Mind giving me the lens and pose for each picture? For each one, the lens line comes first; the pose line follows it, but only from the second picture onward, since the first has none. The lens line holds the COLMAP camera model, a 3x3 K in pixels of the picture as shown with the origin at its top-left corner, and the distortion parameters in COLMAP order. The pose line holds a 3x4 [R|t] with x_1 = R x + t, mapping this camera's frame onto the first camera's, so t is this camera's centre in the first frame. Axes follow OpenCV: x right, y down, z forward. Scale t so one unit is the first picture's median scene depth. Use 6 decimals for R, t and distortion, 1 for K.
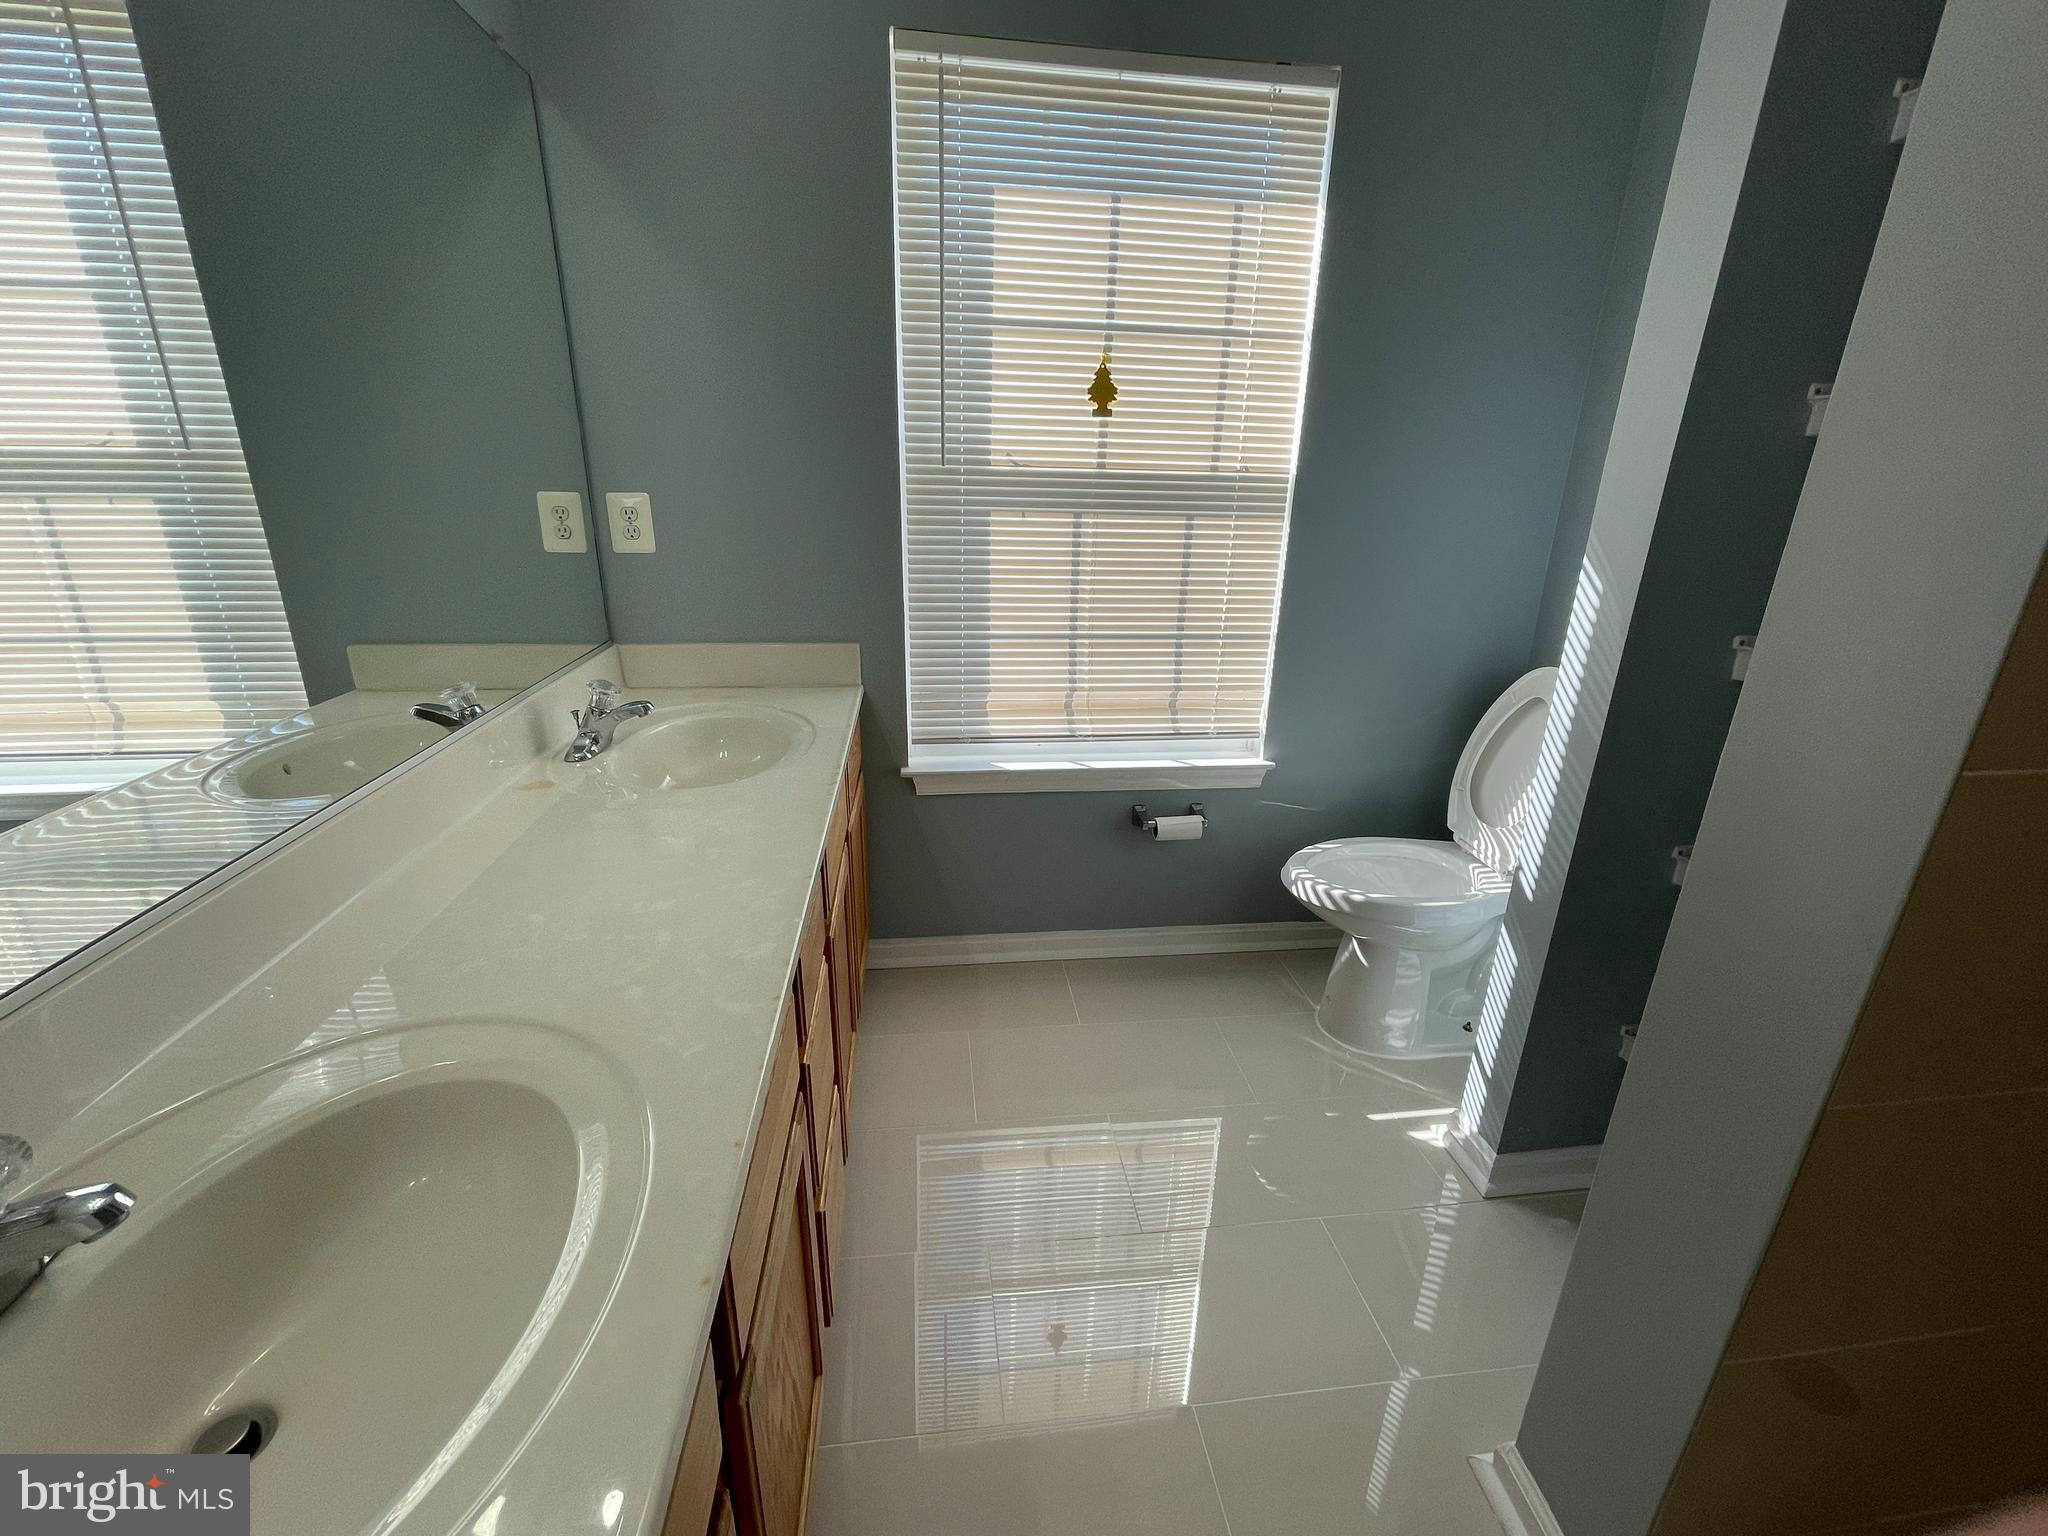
lens RADIAL K [[865.3, 0, 1028.8], [0, 865.3, 762.5], [0, 0, 1]] dist [-0.006454, -0.000159]
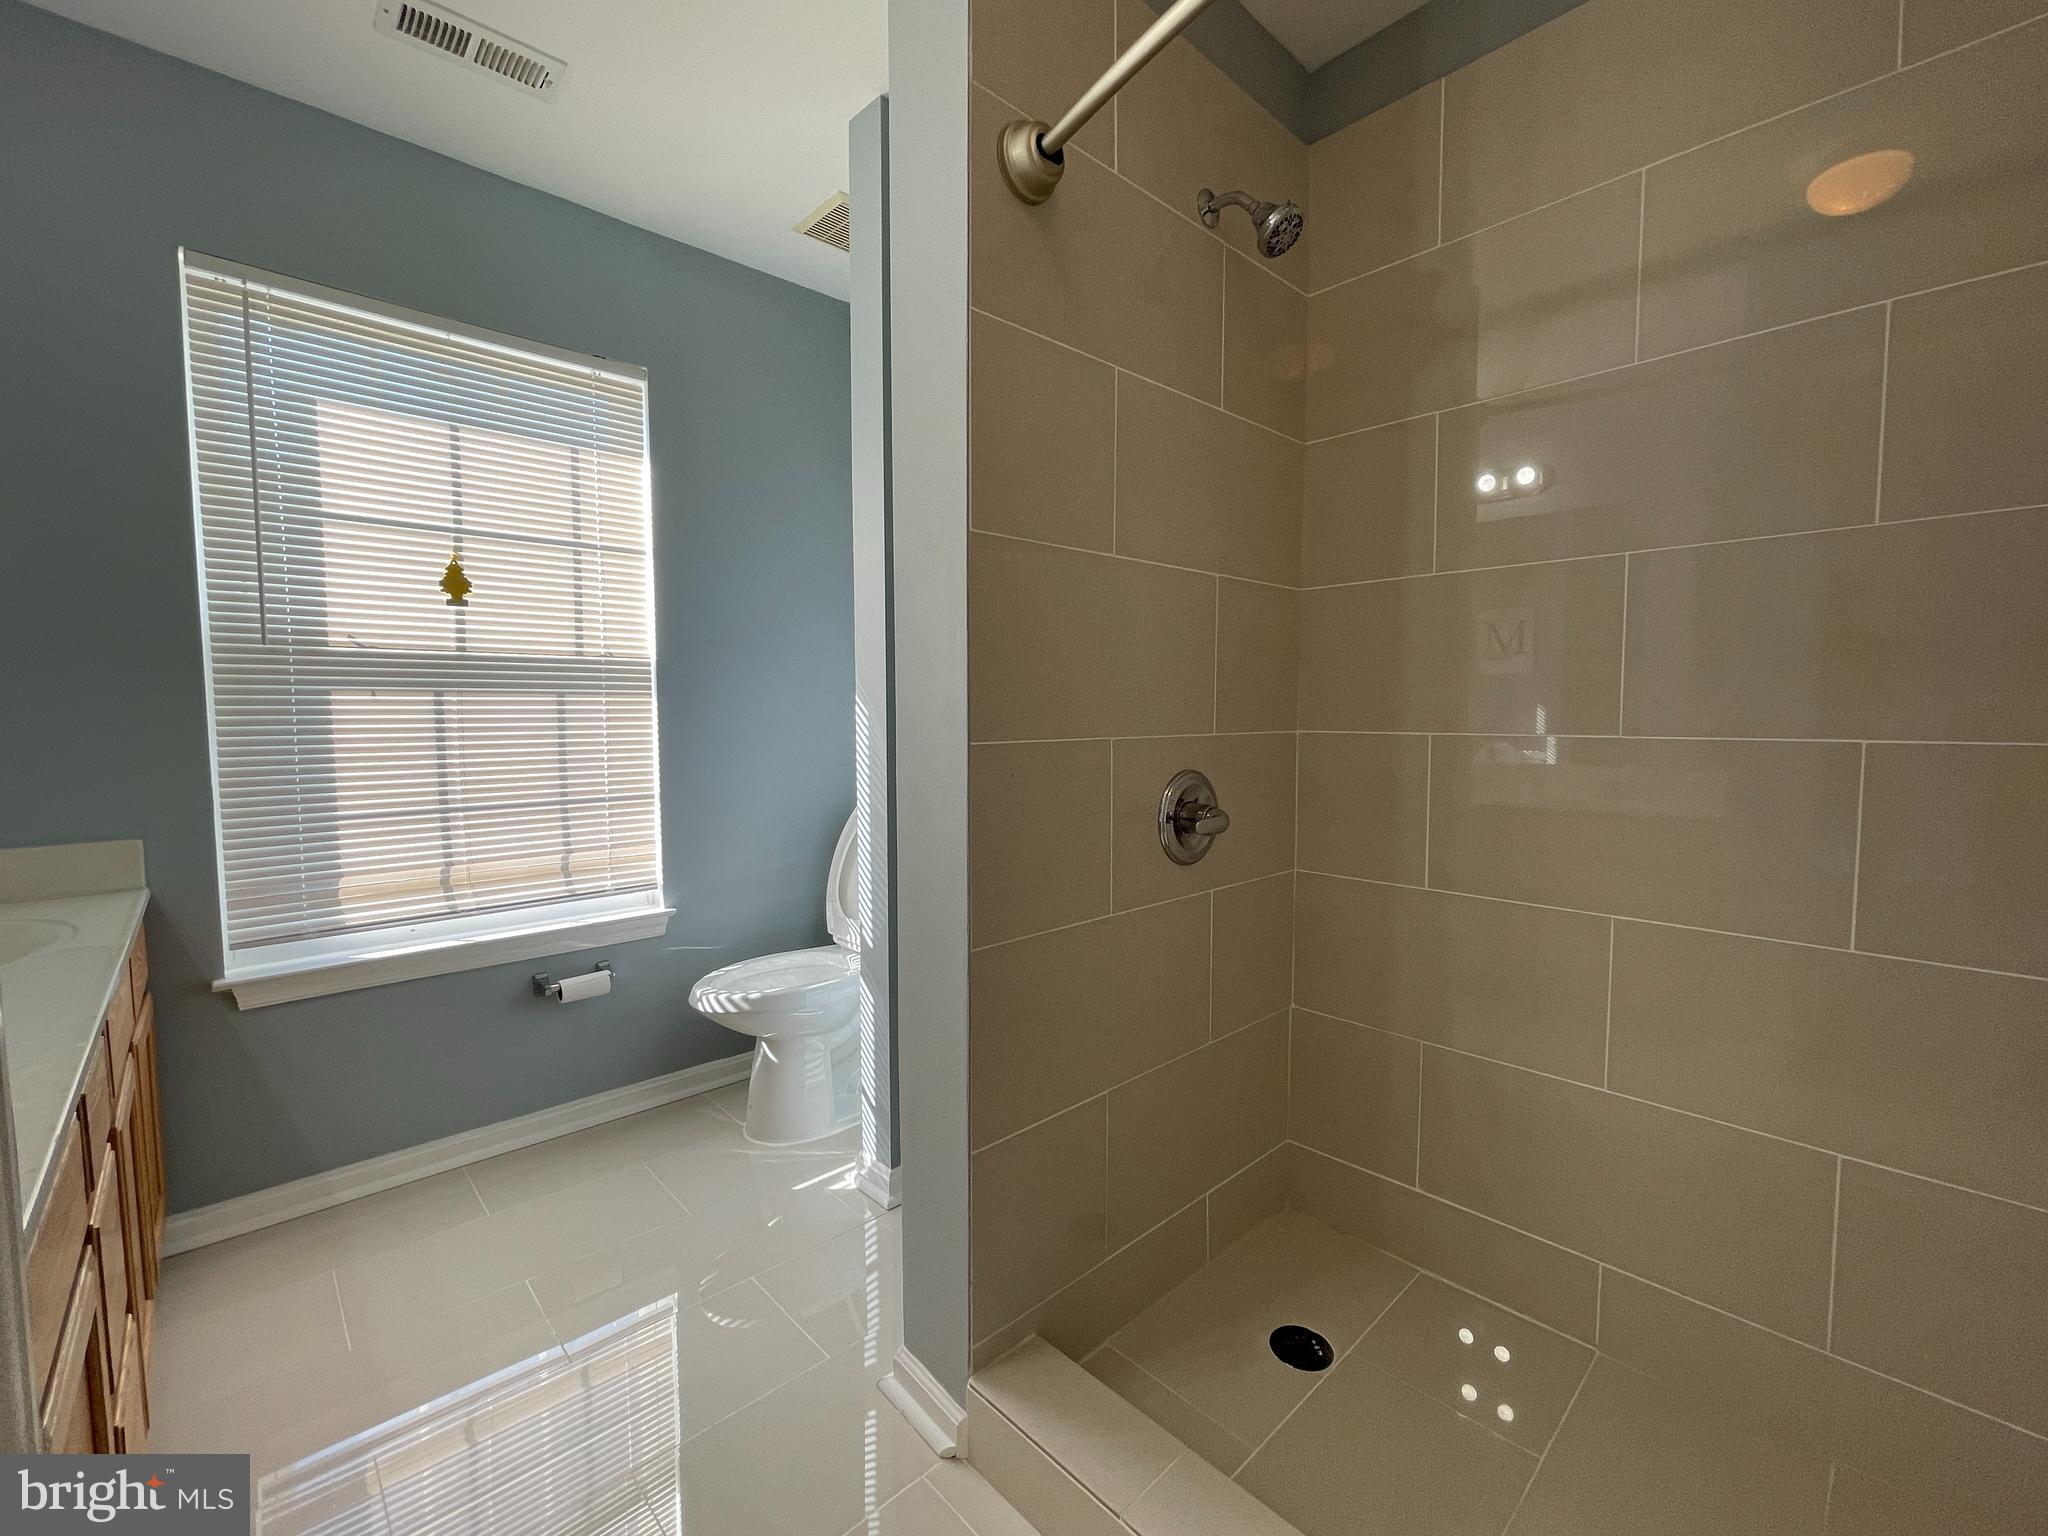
lens RADIAL K [[869.2, 0, 1026.5], [0, 869.2, 759.3], [0, 0, 1]] dist [0.004499, 0.000698]
pose [[0.809125, -0.061282, 0.584433, 0.011556], [0.213375, 0.957306, -0.195030, 0.145085], [-0.547529, 0.282507, 0.787656, -0.191446]]
